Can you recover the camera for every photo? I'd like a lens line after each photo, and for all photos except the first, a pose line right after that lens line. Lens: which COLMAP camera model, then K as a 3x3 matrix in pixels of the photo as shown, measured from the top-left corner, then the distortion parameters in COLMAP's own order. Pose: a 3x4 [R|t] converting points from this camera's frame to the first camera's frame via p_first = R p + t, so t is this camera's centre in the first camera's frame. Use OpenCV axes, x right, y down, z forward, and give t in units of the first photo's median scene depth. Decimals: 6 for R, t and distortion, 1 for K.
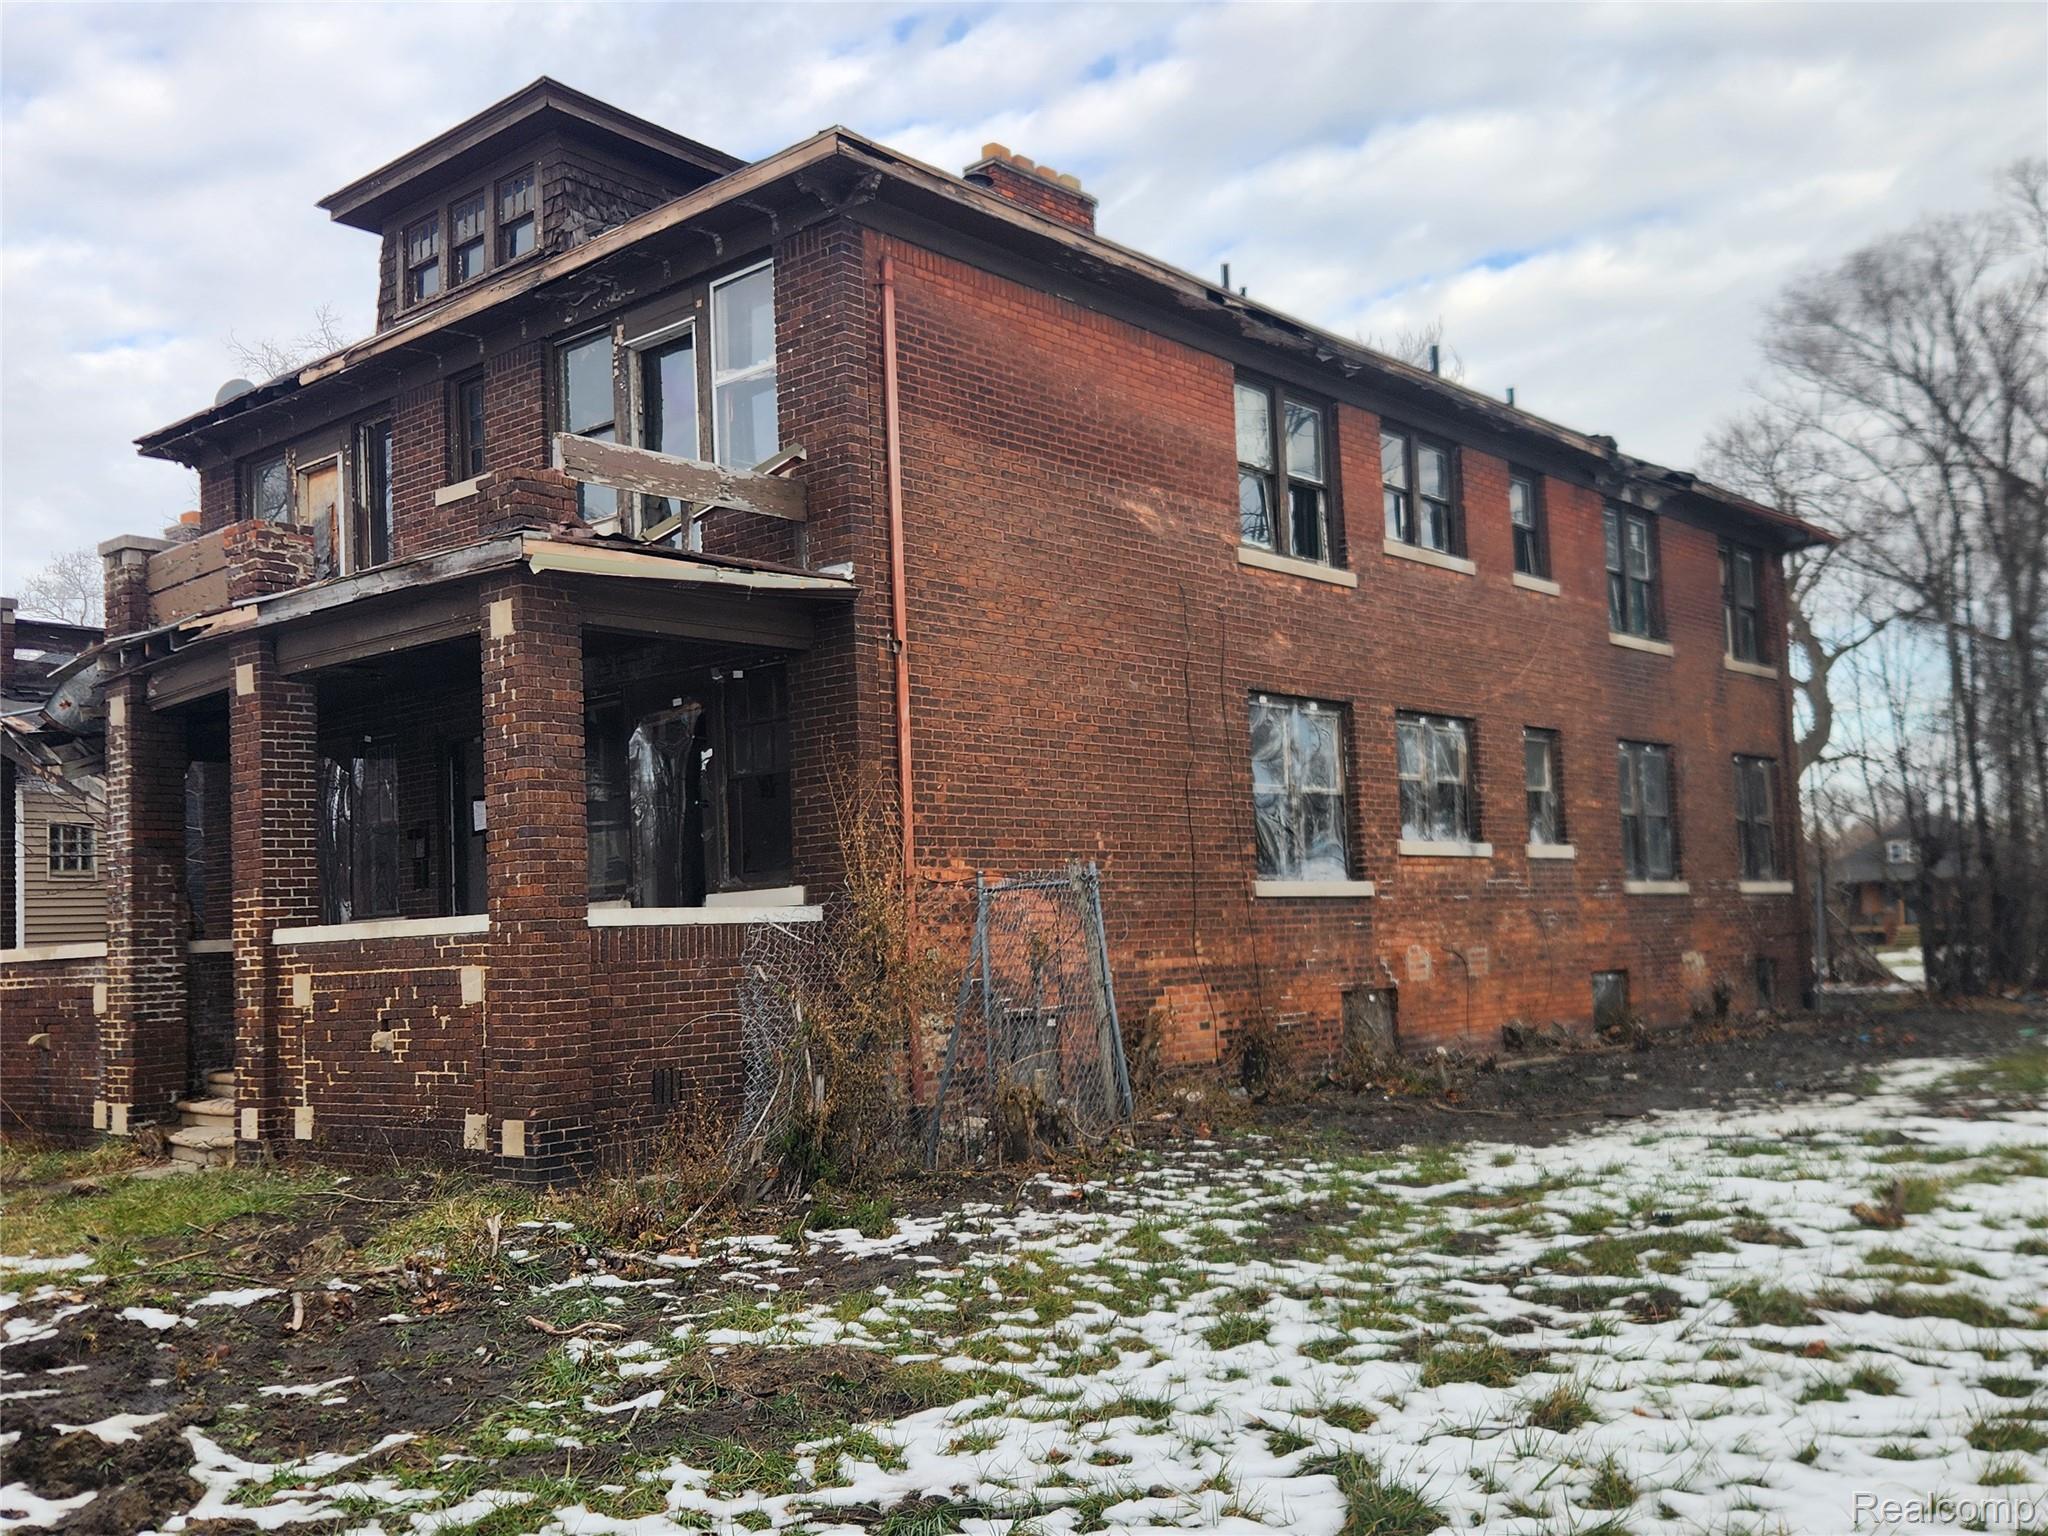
lens RADIAL K [[2025.8, 0, 1023.5], [0, 2025.8, 784.7], [0, 0, 1]] dist [0.041867, 0.000000]
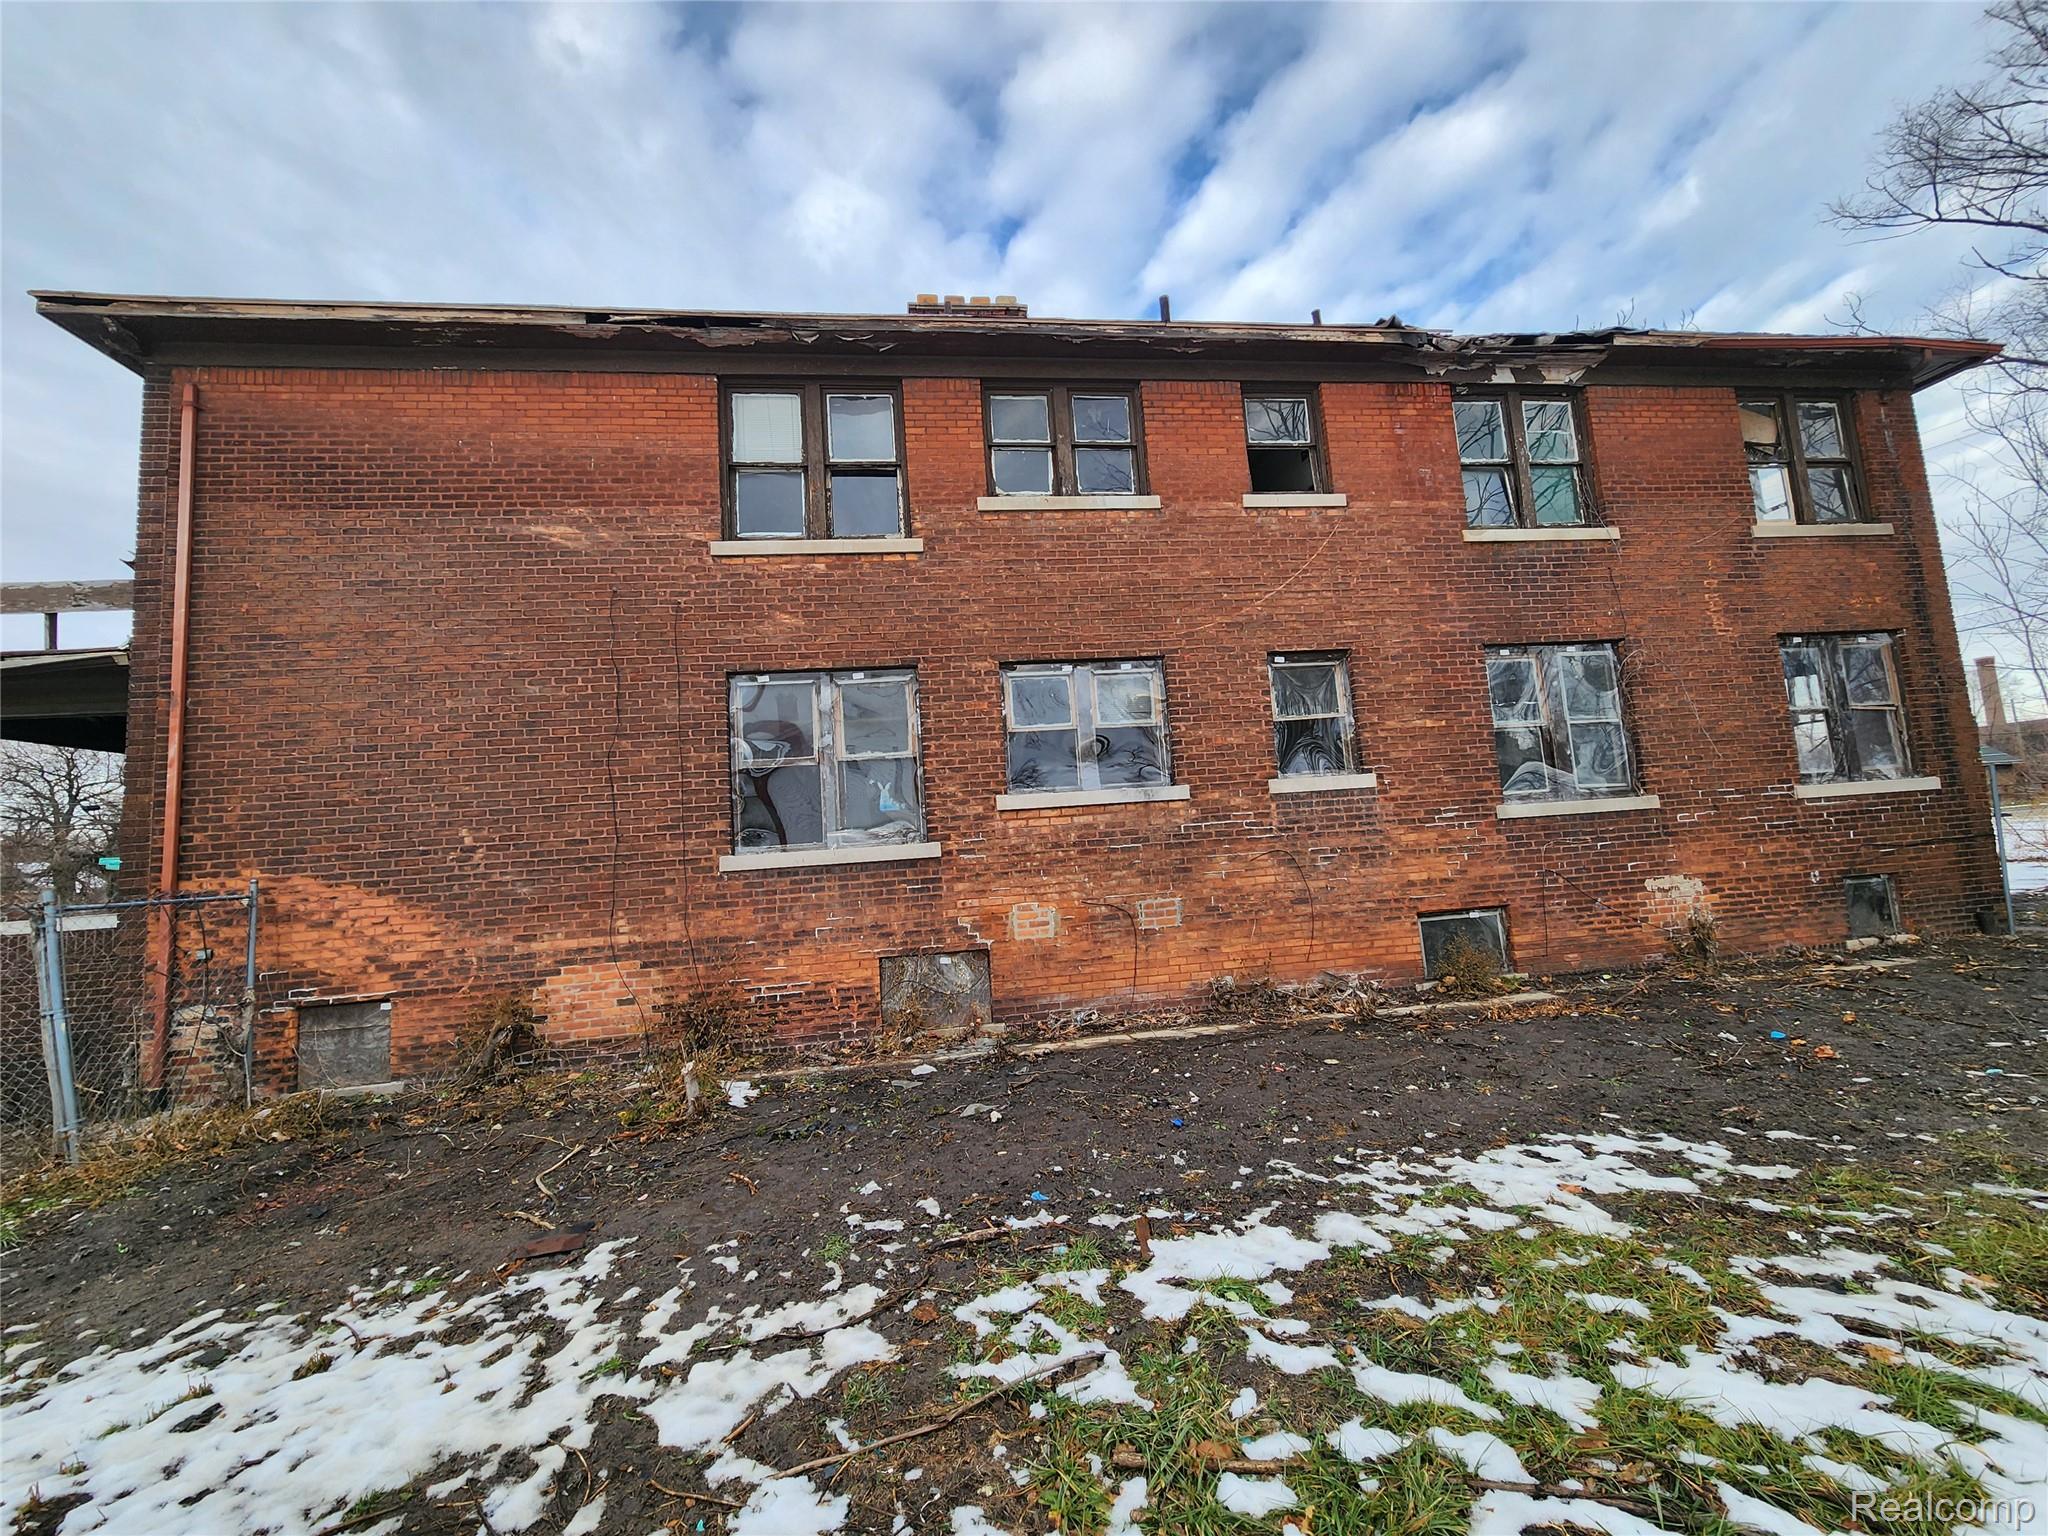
lens RADIAL K [[1001.5, 0, 1023.3], [0, 1001.5, 751.0], [0, 0, 1]] dist [-0.001616, -0.000599]
pose [[0.753412, -0.097024, -0.650351, 0.580245], [0.095766, 0.994699, -0.037455, 0.028400], [0.650538, -0.034063, 0.758710, 0.729257]]
